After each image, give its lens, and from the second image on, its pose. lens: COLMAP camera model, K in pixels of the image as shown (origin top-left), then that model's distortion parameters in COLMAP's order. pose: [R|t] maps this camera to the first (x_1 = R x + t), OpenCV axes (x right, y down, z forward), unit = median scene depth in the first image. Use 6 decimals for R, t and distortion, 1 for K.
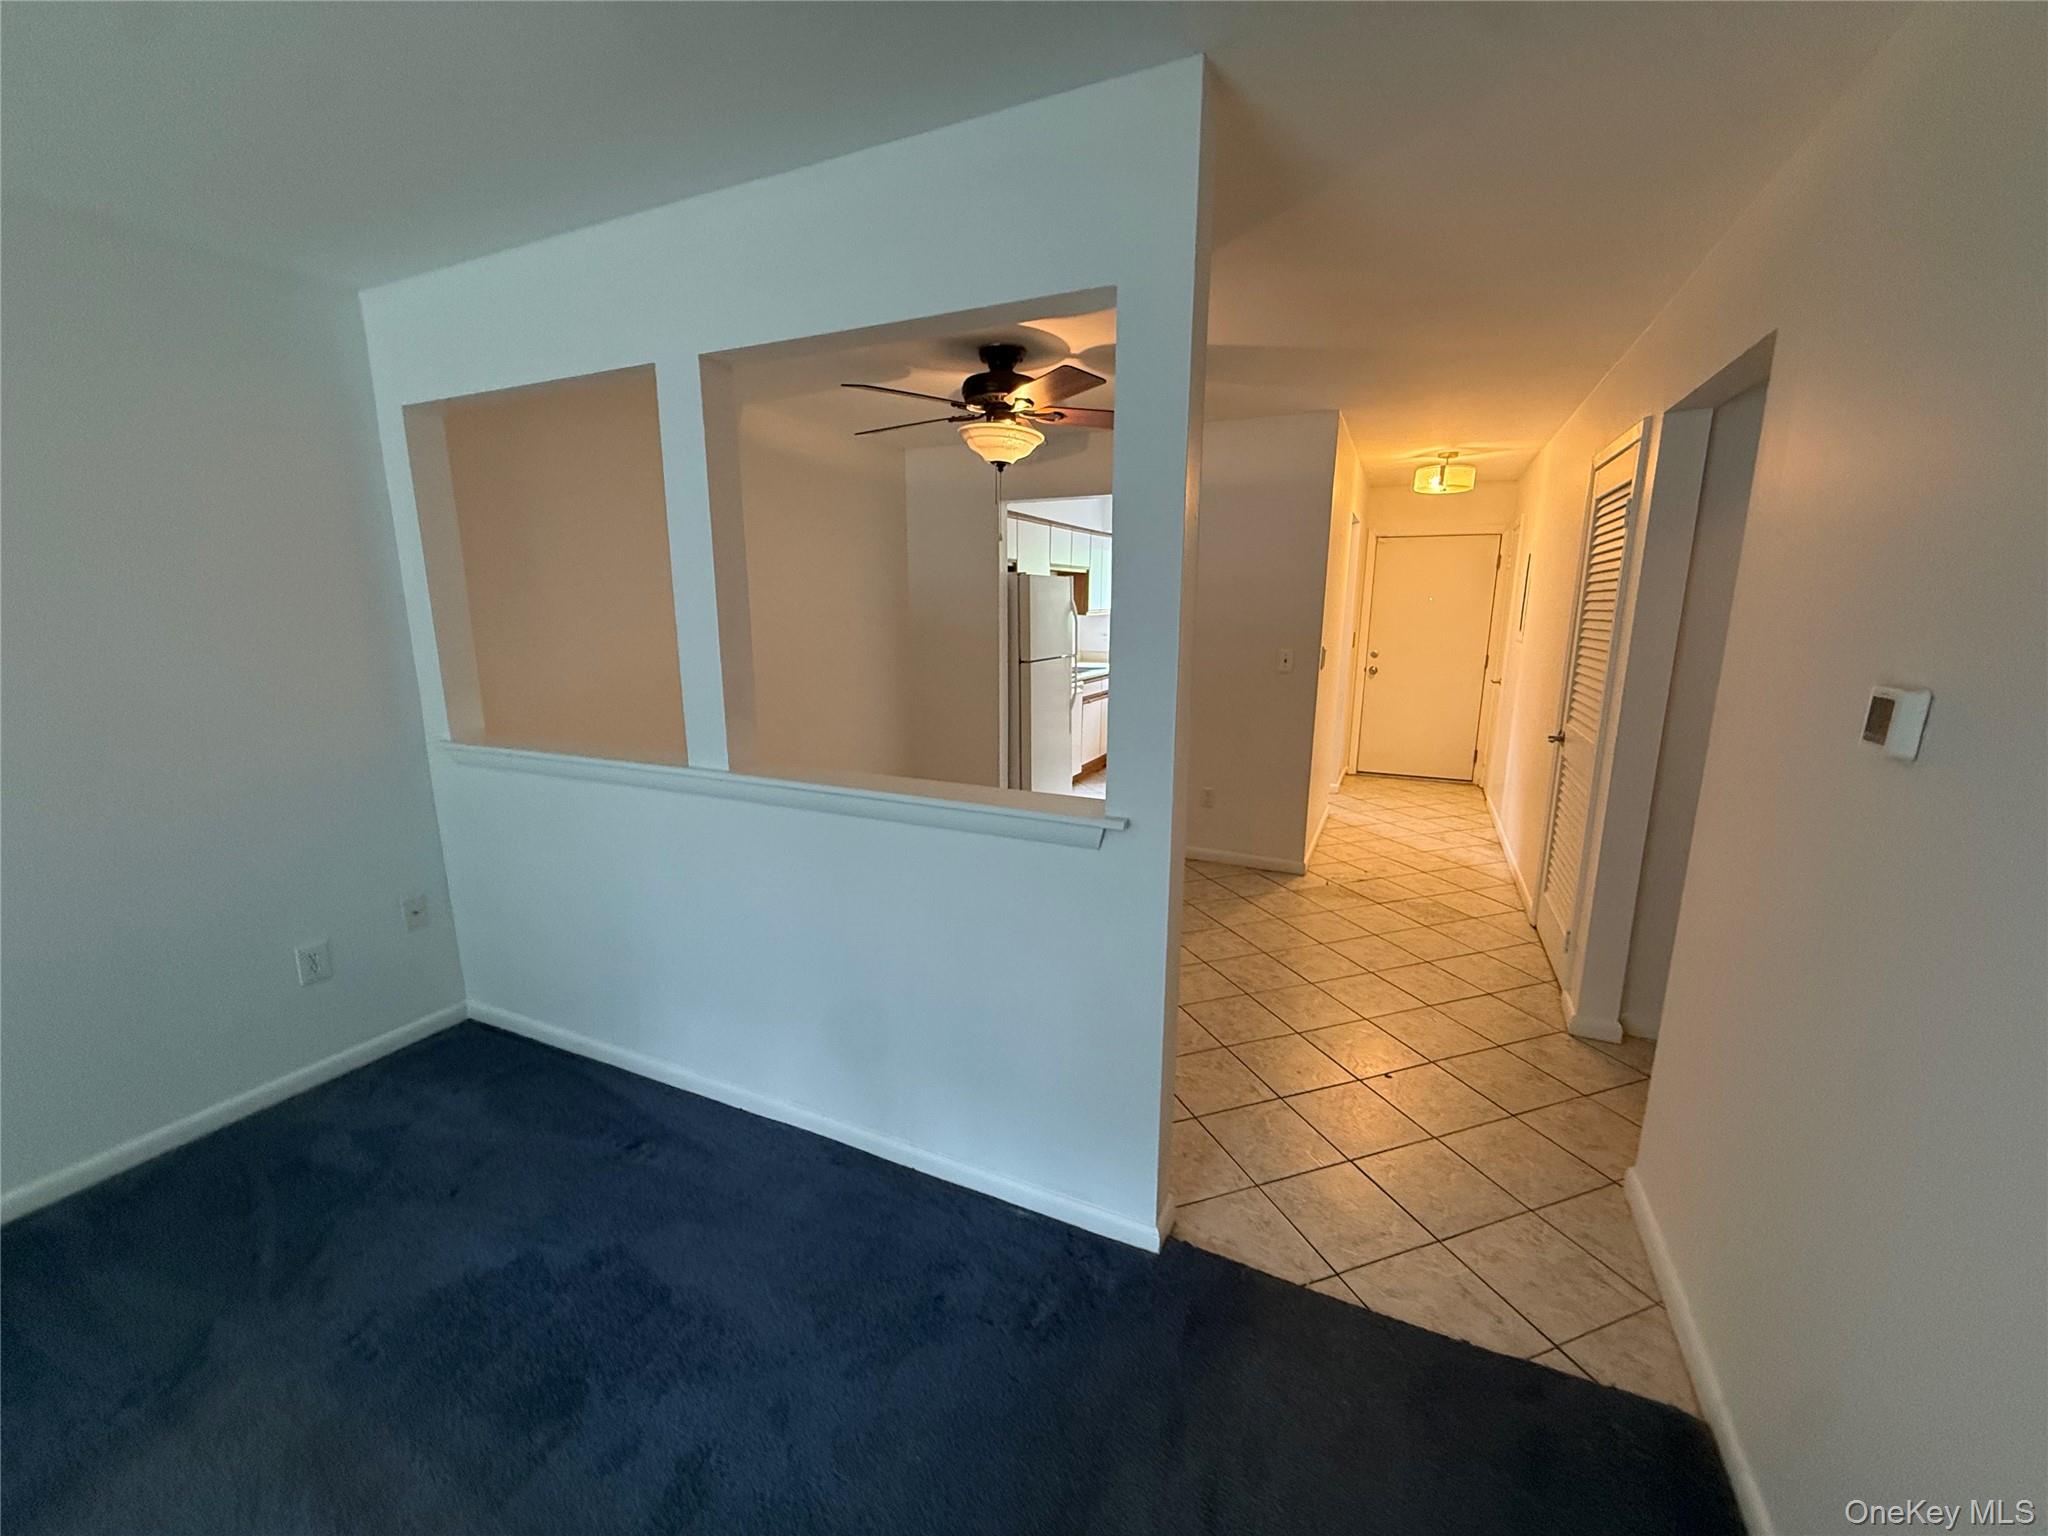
lens RADIAL K [[818.4, 0, 1017.1], [0, 818.4, 768.9], [0, 0, 1]] dist [0.000938, -0.000283]
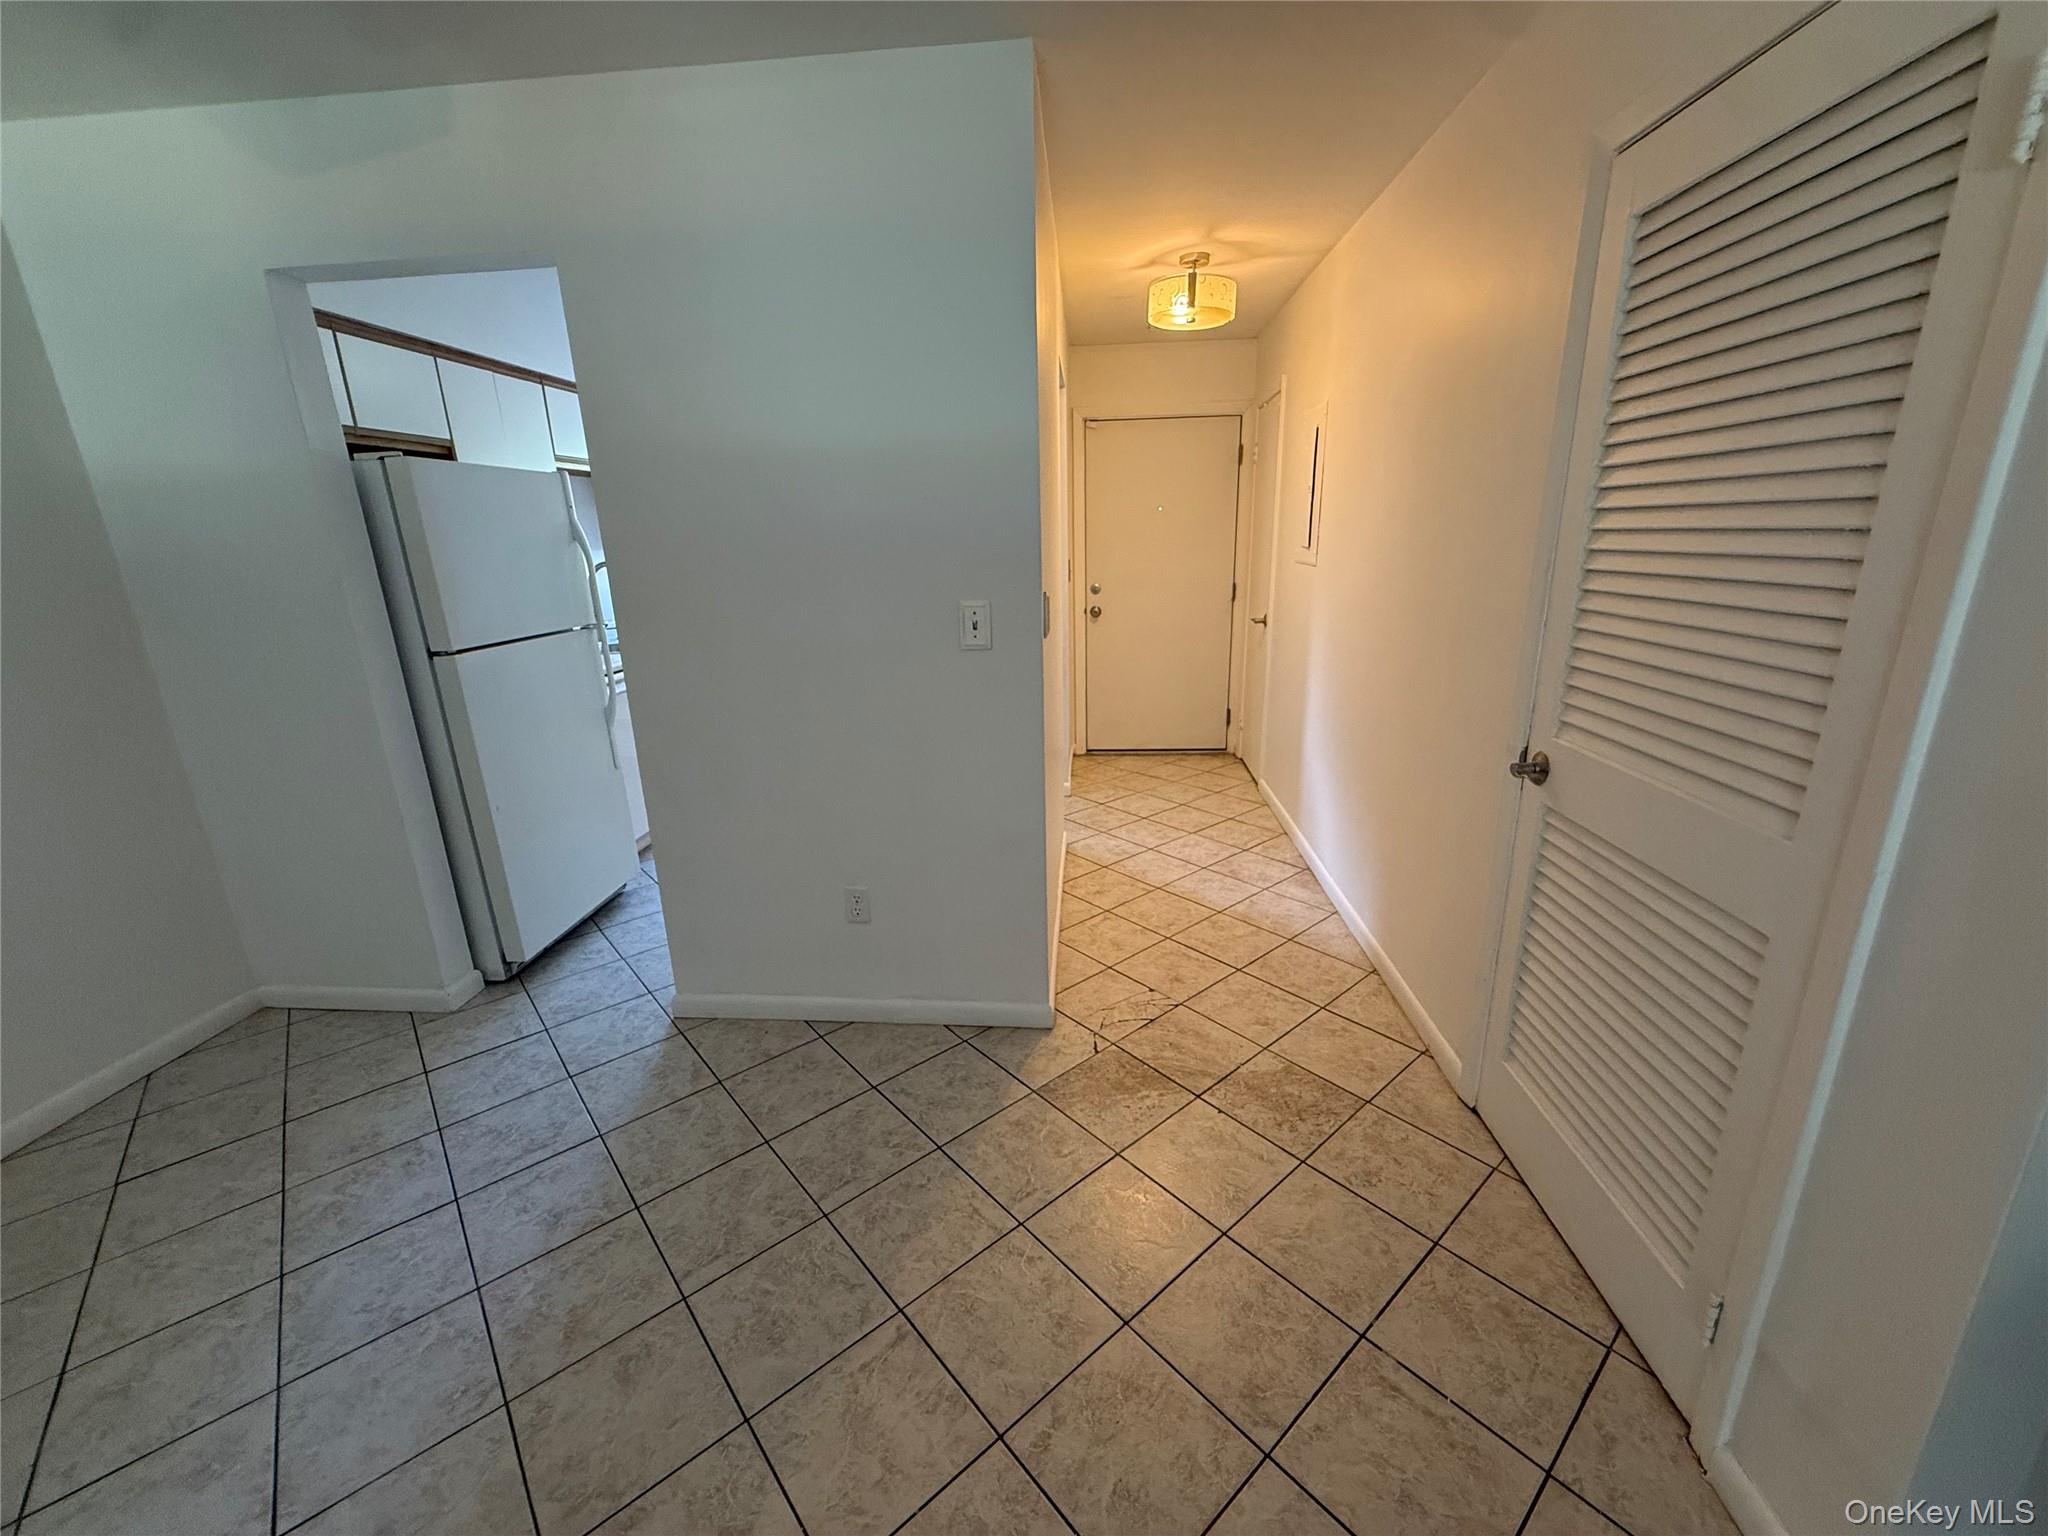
lens RADIAL K [[818.4, 0, 1022.7], [0, 818.4, 772.0], [0, 0, 1]] dist [0.000938, -0.000283]
pose [[0.934048, -0.126450, 0.334014, 0.178630], [0.099395, 0.990313, 0.096957, -0.089018], [-0.343039, -0.057363, 0.937568, 0.523786]]
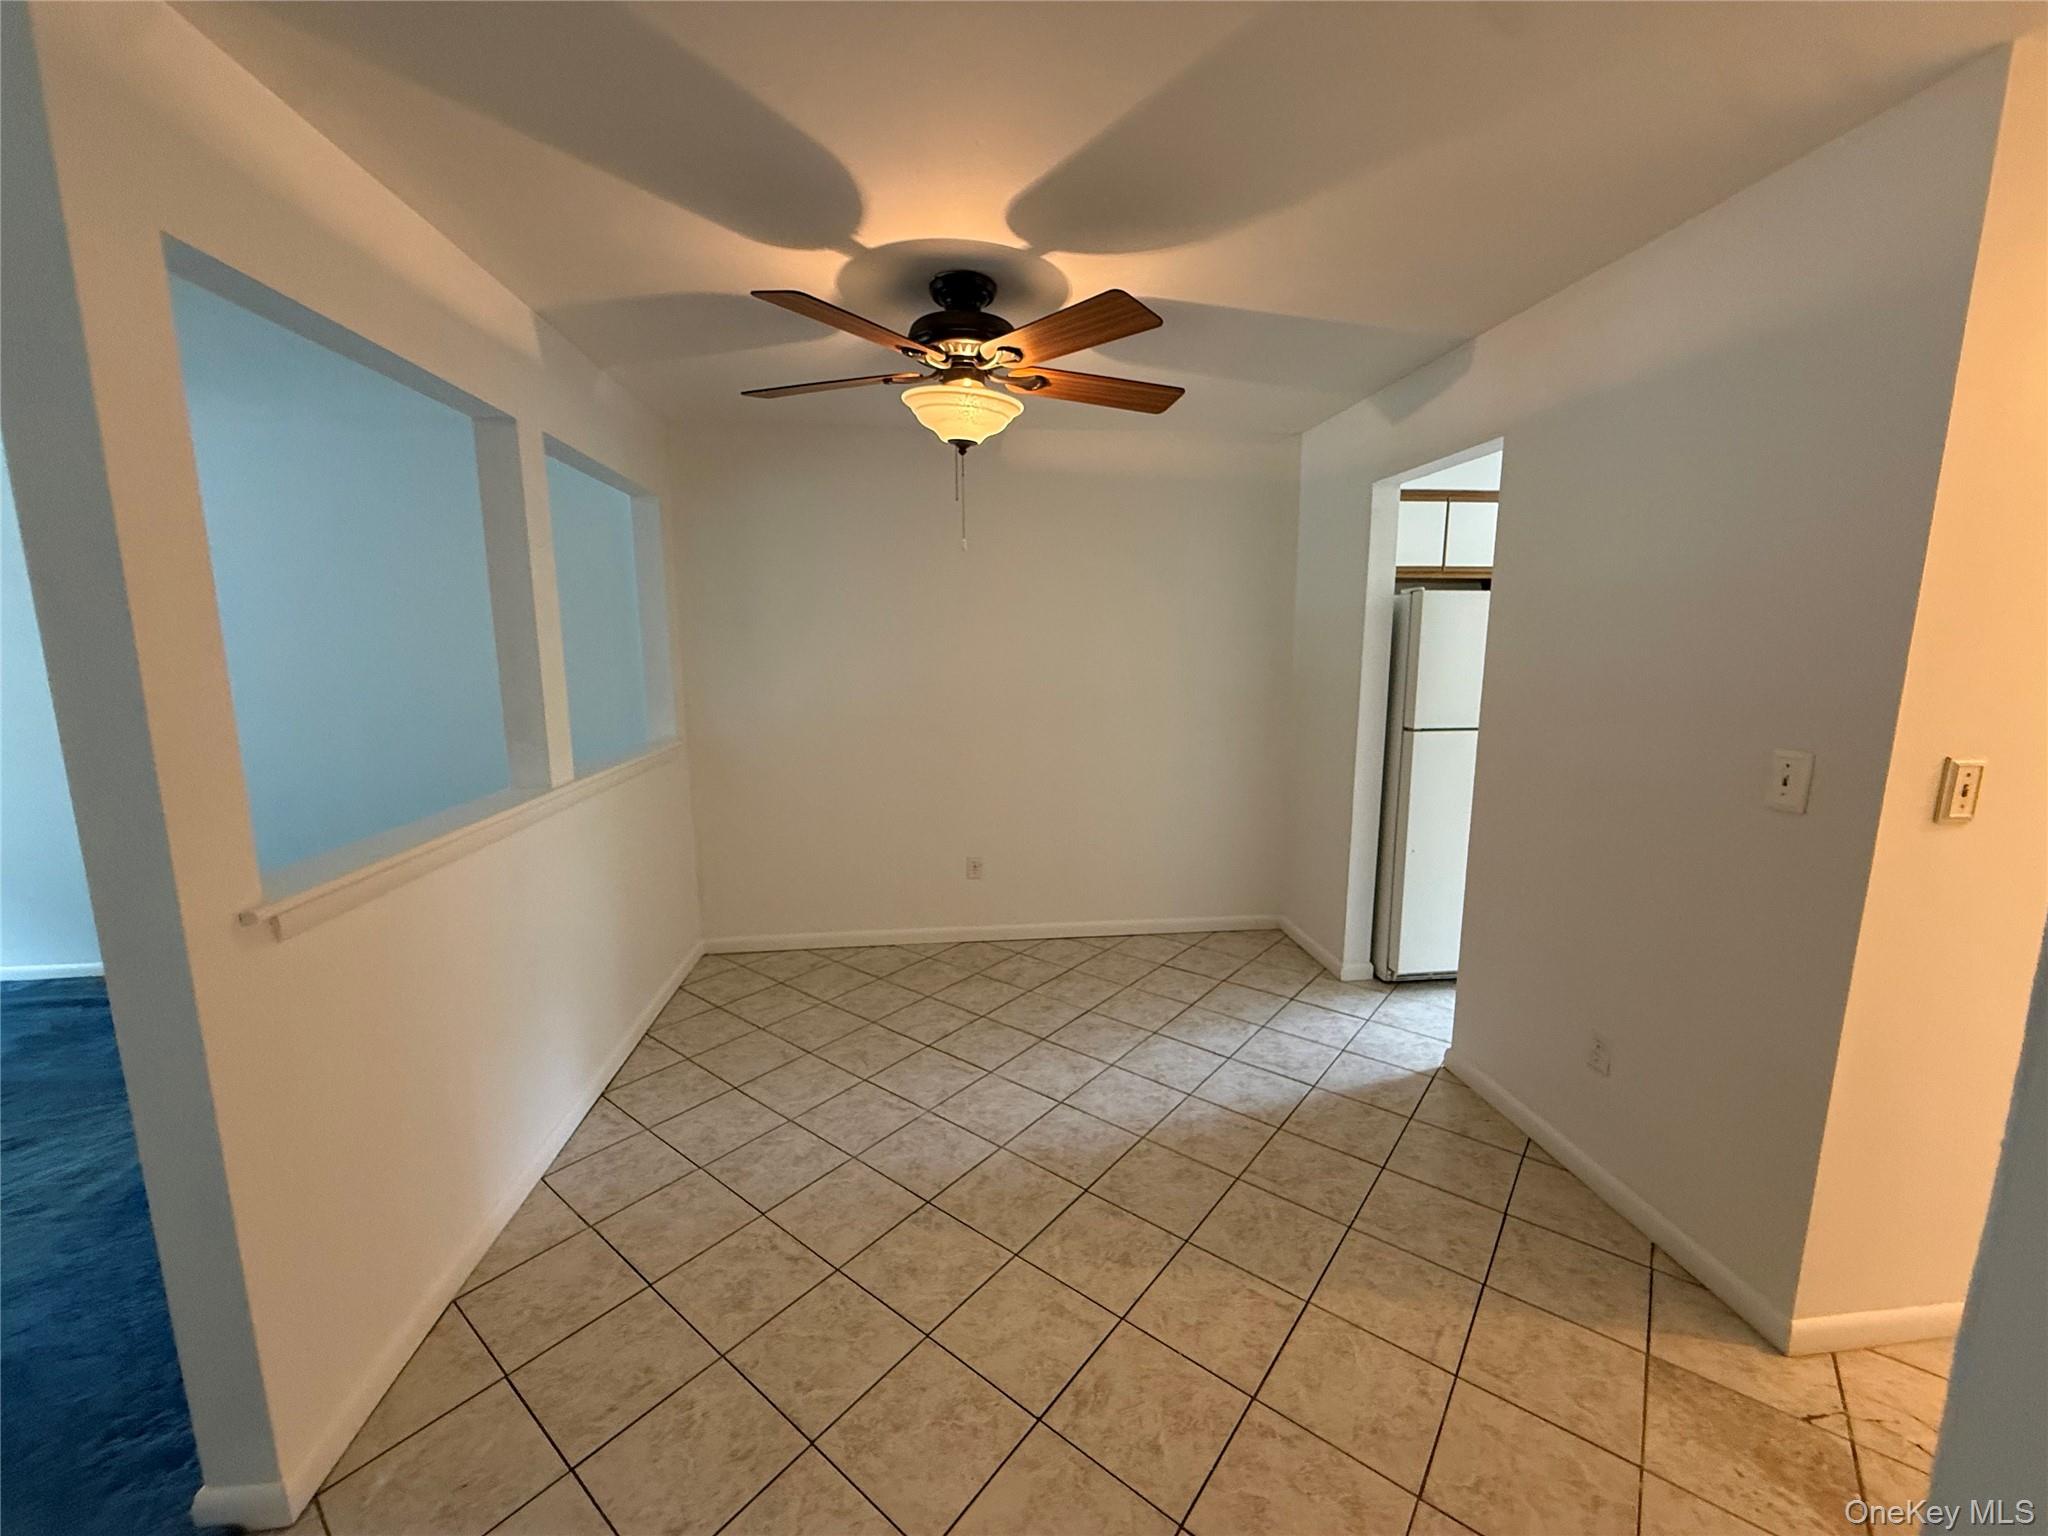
lens RADIAL K [[818.4, 0, 1020.2], [0, 818.4, 771.4], [0, 0, 1]] dist [0.000938, -0.000283]
pose [[0.524695, 0.133903, -0.840693, 0.450590], [-0.169223, 0.984249, 0.051152, -0.093403], [0.834301, 0.115425, 0.539090, 0.480868]]
